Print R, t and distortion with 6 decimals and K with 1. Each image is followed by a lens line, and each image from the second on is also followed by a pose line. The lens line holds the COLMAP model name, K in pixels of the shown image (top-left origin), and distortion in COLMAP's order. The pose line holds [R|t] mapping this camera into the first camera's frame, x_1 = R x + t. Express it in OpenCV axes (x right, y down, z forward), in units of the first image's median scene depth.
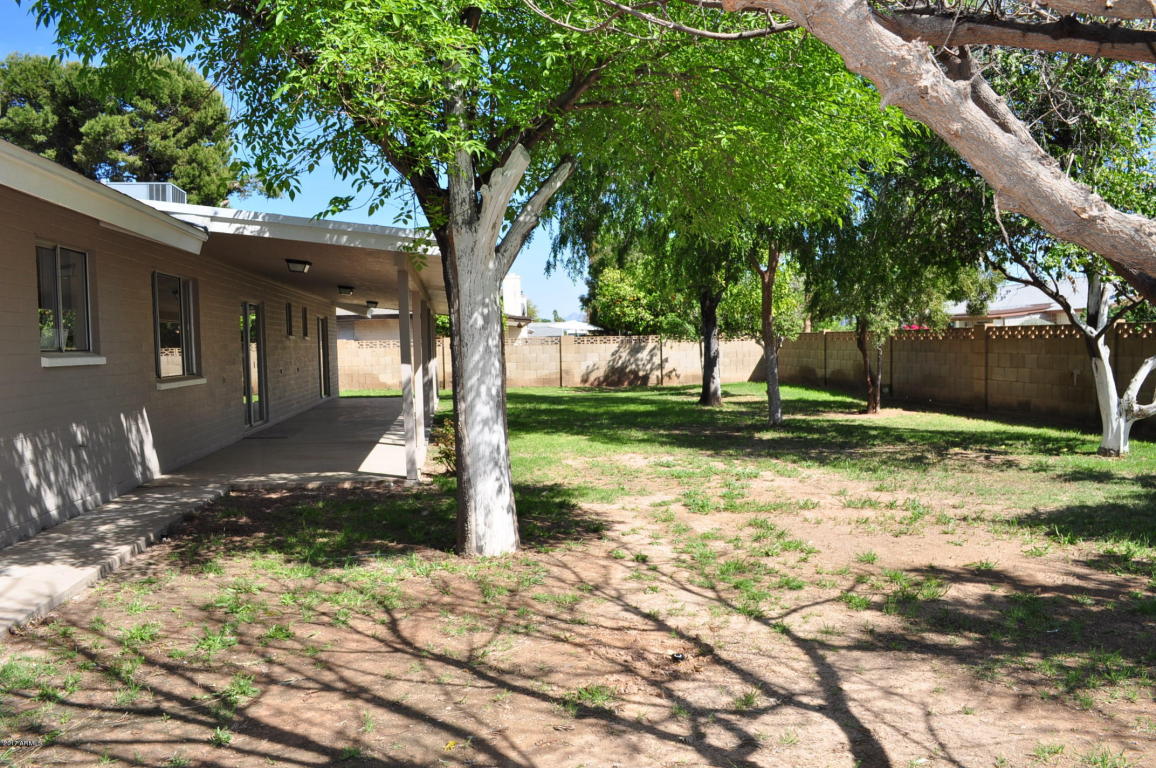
lens RADIAL K [[927.4, 0, 583.3], [0, 927.4, 392.9], [0, 0, 1]] dist [-0.083772, 0.012062]
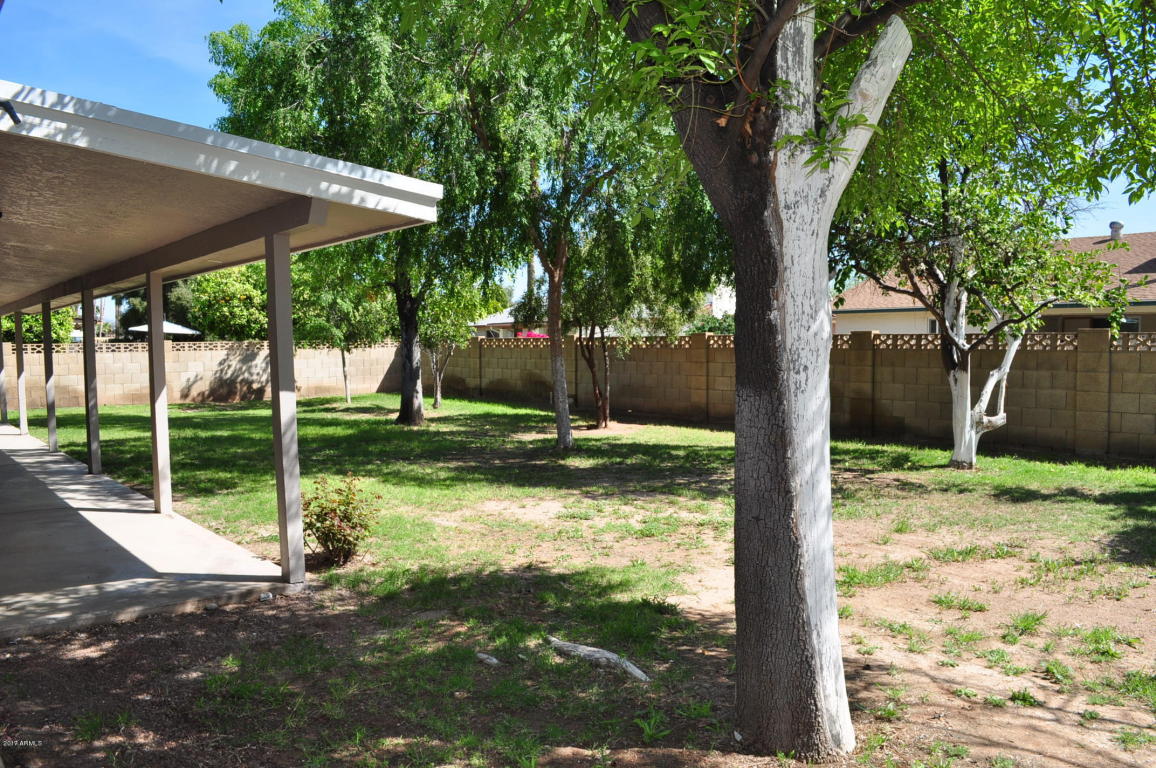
lens RADIAL K [[927.4, 0, 596.4], [0, 927.4, 401.0], [0, 0, 1]] dist [-0.083772, 0.012062]
pose [[0.856270, -0.023004, 0.516015, -0.117660], [0.021157, 0.999731, 0.009461, -0.009492], [-0.516094, 0.002816, 0.856527, 0.140437]]
